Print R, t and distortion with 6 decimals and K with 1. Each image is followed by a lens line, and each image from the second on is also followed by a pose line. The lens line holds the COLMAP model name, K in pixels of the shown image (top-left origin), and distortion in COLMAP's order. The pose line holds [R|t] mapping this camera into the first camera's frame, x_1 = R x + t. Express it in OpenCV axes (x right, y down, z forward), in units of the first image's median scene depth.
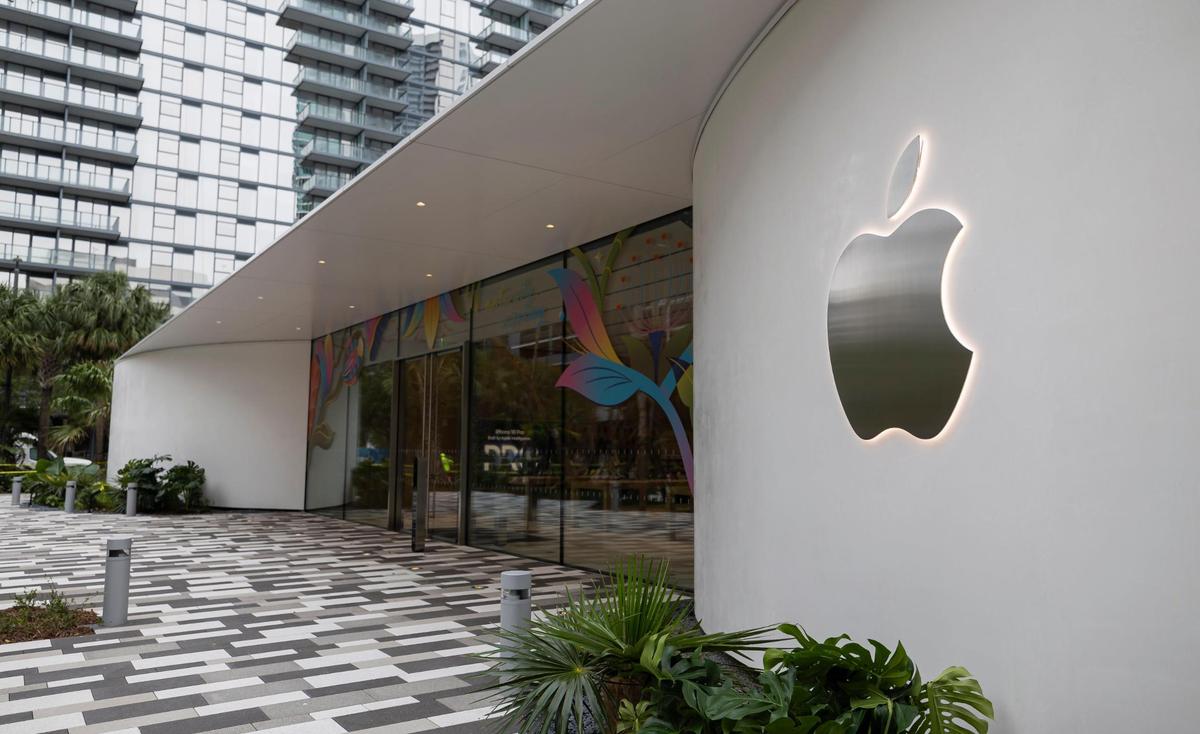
lens RADIAL K [[872.3, 0, 600.0], [0, 872.3, 367.0], [0, 0, 1]] dist [0.000150, -0.000017]
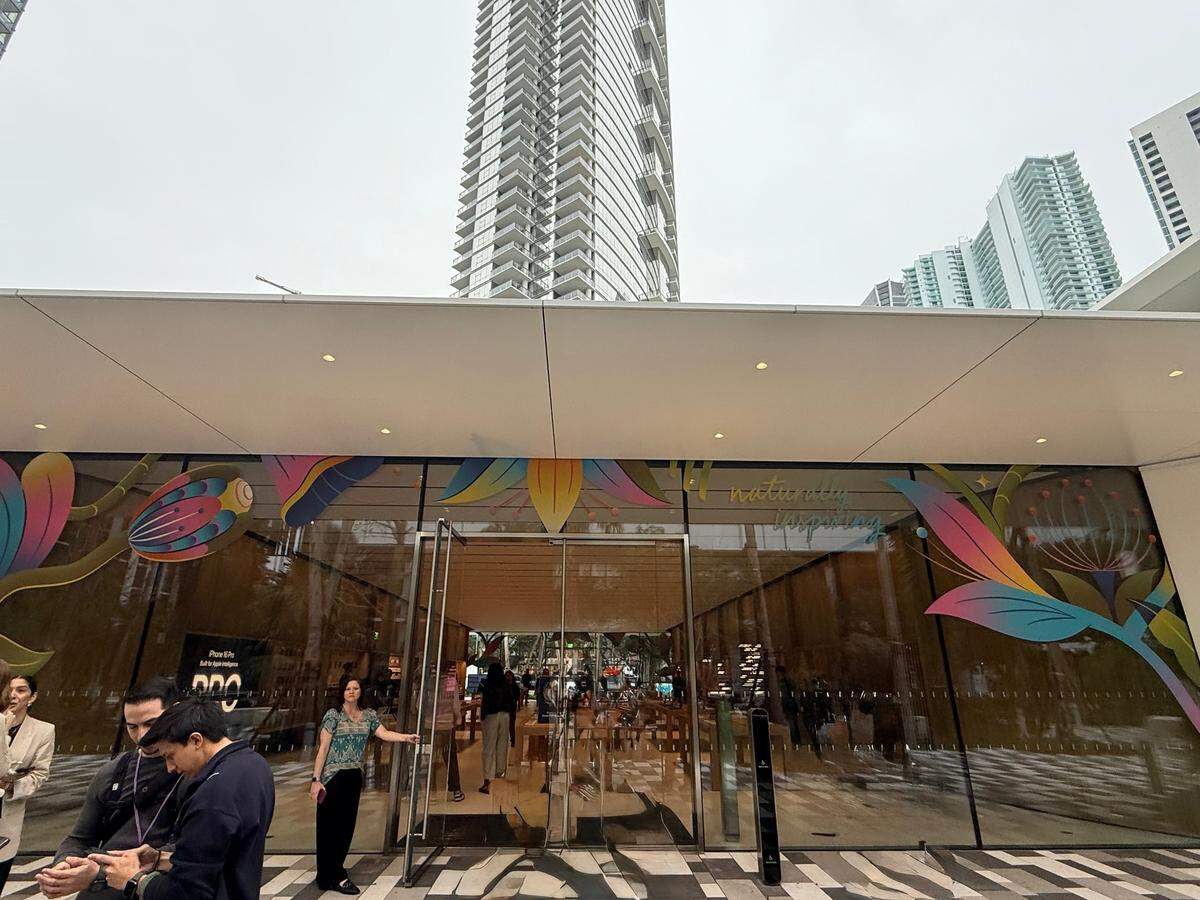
lens RADIAL K [[620.1, 0, 600.0], [0, 620.1, 450.0], [0, 0, 1]] dist [-0.001373, -0.000328]
pose [[0.538495, 0.281679, 0.794154, -0.385939], [-0.082307, 0.955548, -0.283113, 0.034667], [-0.838599, 0.087091, 0.537742, 0.478188]]
